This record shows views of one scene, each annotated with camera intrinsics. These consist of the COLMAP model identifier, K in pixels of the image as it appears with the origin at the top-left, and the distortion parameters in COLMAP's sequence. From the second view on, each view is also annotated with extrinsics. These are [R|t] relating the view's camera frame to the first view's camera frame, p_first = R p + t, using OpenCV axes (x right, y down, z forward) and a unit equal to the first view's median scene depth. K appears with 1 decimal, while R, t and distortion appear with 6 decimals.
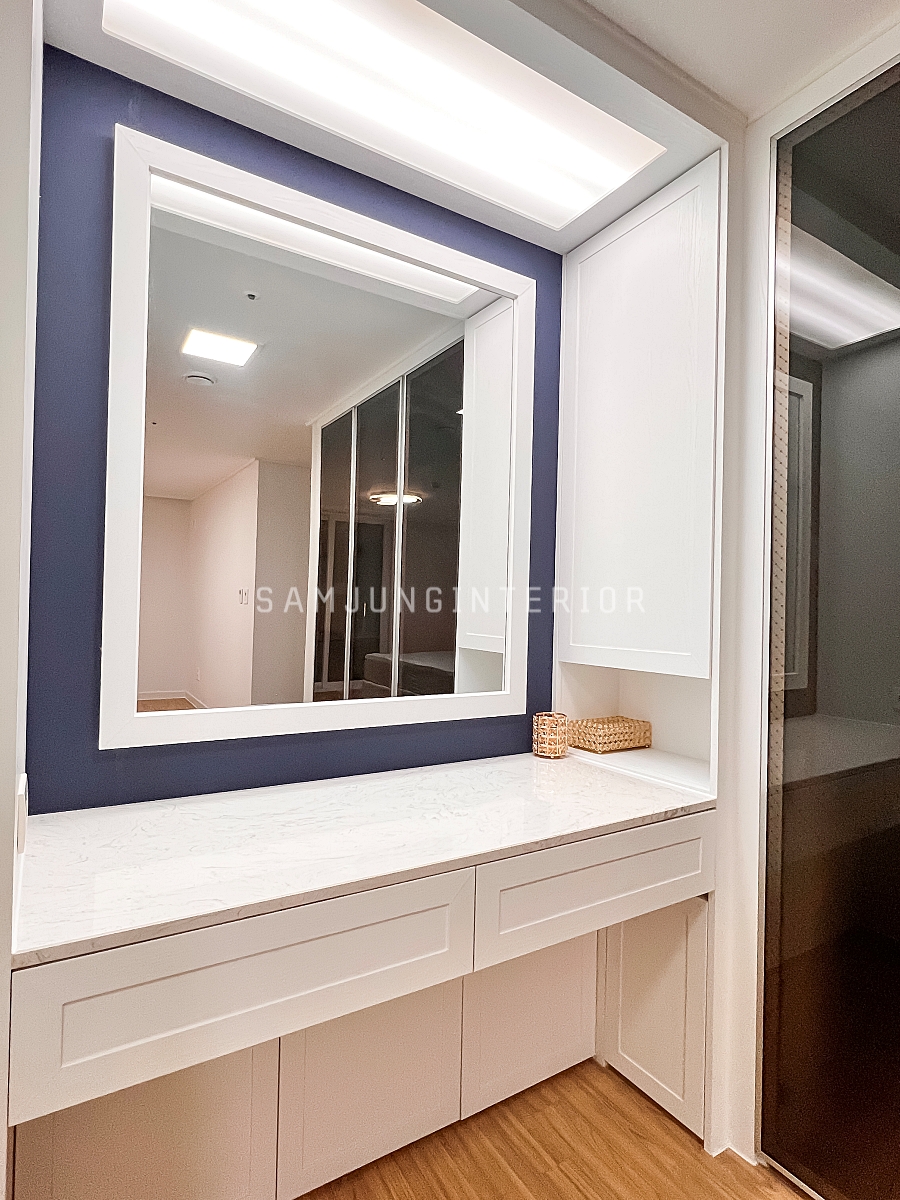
lens RADIAL K [[639.9, 0, 442.6], [0, 639.9, 602.9], [0, 0, 1]] dist [-0.000893, -0.000821]
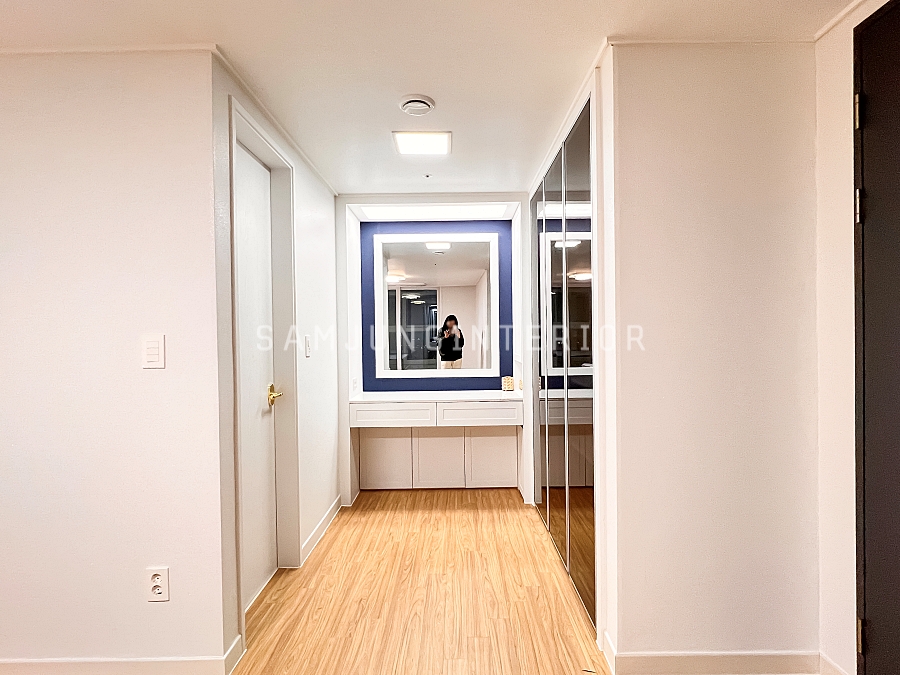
lens RADIAL K [[479.9, 0, 452.0], [0, 479.9, 340.1], [0, 0, 1]] dist [-0.000893, -0.000821]
pose [[0.850378, -0.031877, -0.525207, 1.380798], [0.035410, 0.999367, -0.003324, -0.000841], [0.524980, -0.015771, 0.850968, -1.278081]]
